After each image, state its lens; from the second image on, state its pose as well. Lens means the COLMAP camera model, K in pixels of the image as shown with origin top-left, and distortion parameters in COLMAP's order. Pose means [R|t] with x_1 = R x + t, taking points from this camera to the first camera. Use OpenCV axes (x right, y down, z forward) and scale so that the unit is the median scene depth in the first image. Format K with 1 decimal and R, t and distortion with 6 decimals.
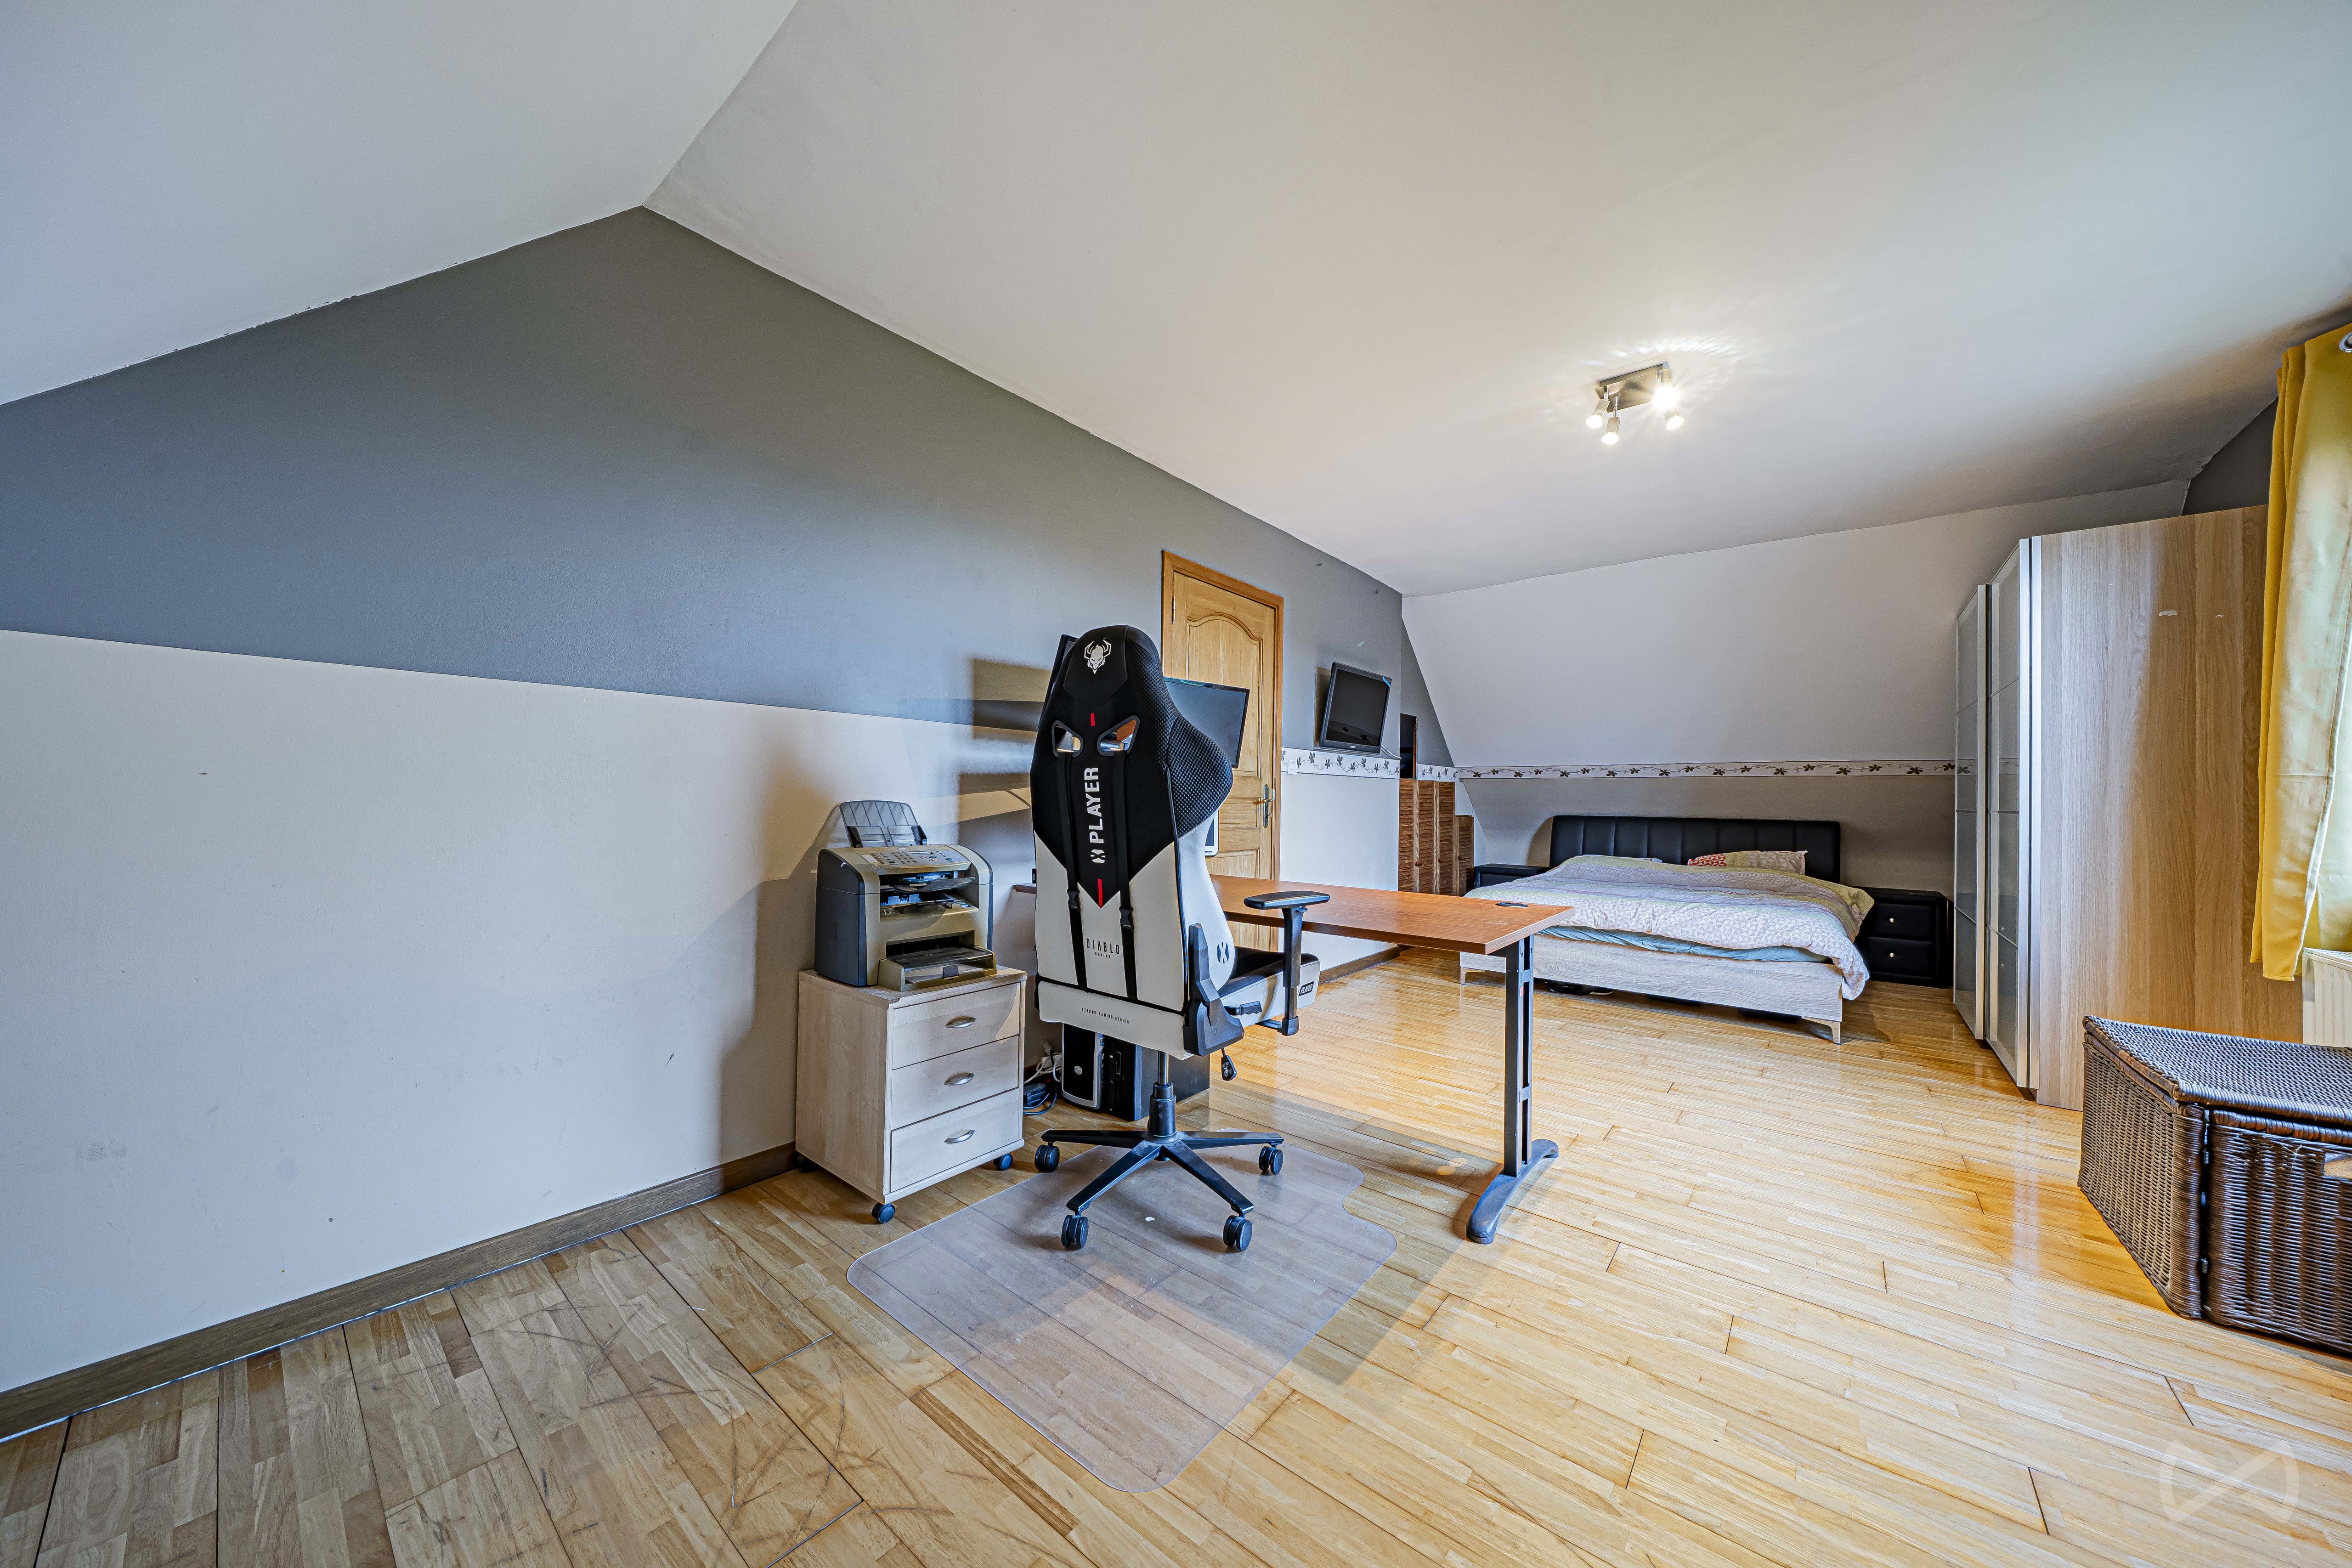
lens RADIAL K [[787.8, 0, 1176.0], [0, 787.8, 784.0], [0, 0, 1]] dist [-0.006763, -0.000121]
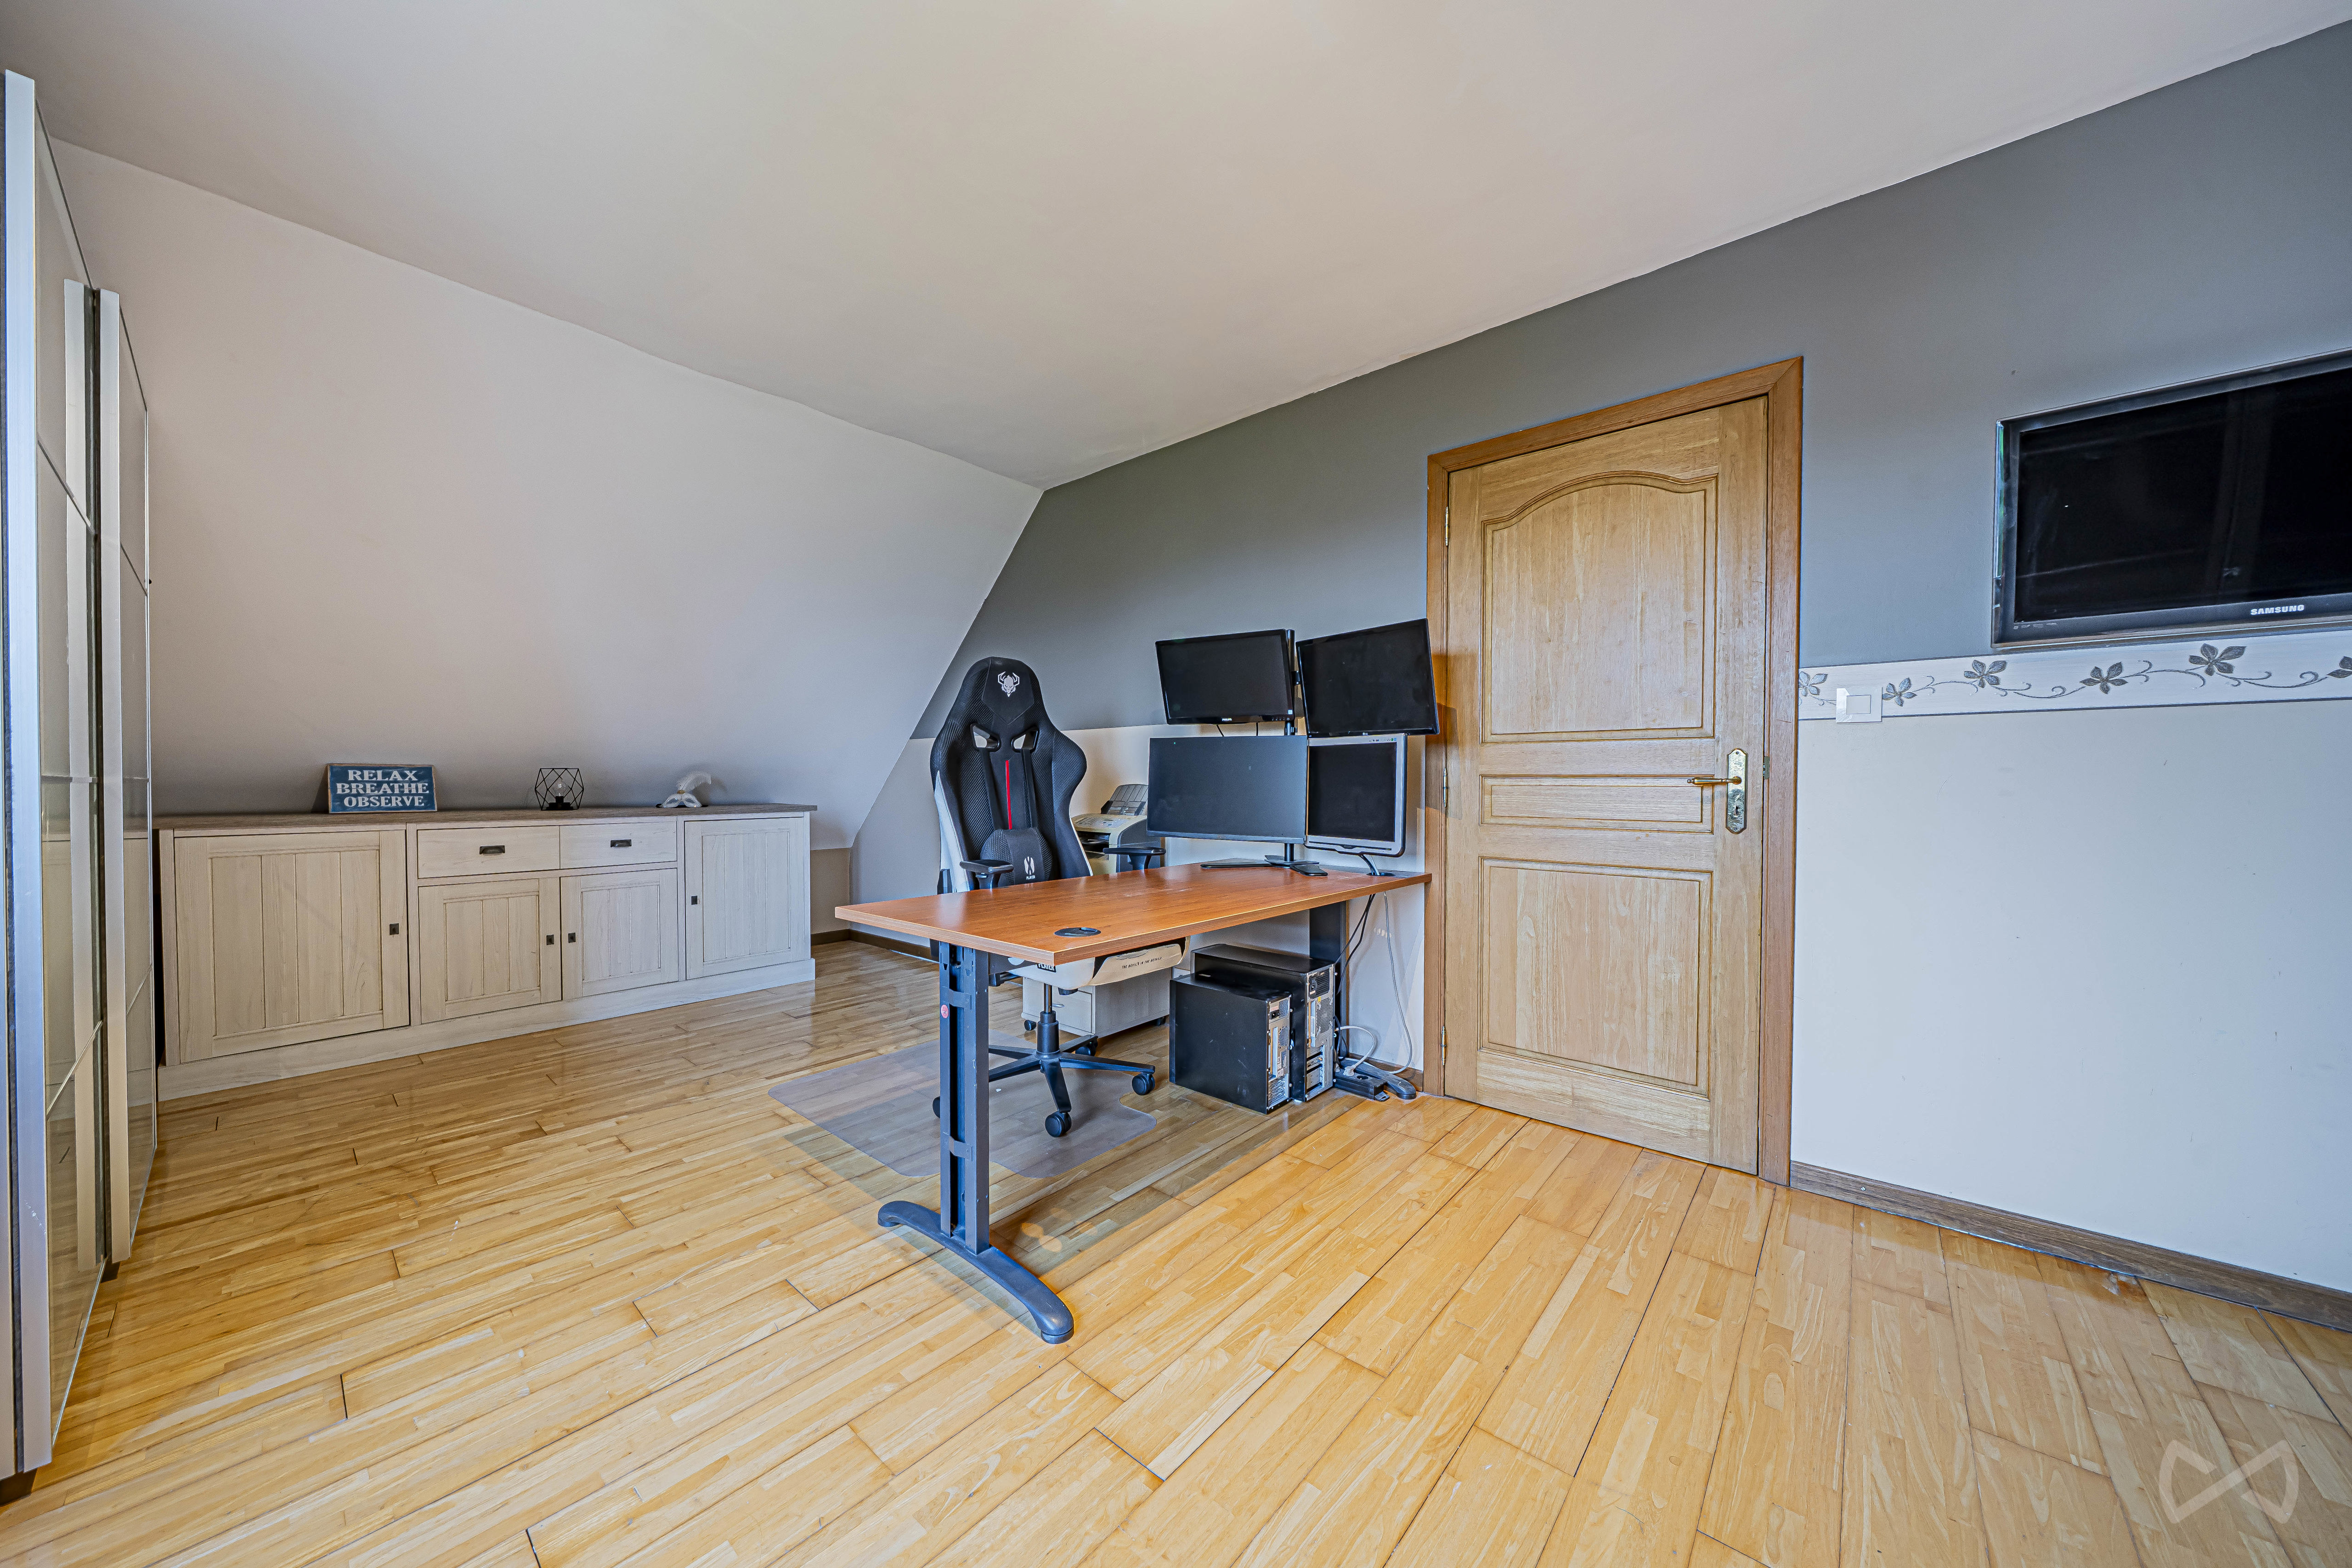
lens RADIAL K [[805.5, 0, 1176.0], [0, 805.5, 784.0], [0, 0, 1]] dist [0.000077, 0.000136]
pose [[-0.026003, -0.013979, -0.999564, 1.201895], [0.016899, 0.999753, -0.014421, 0.044073], [0.999519, -0.017266, -0.025760, 1.198688]]
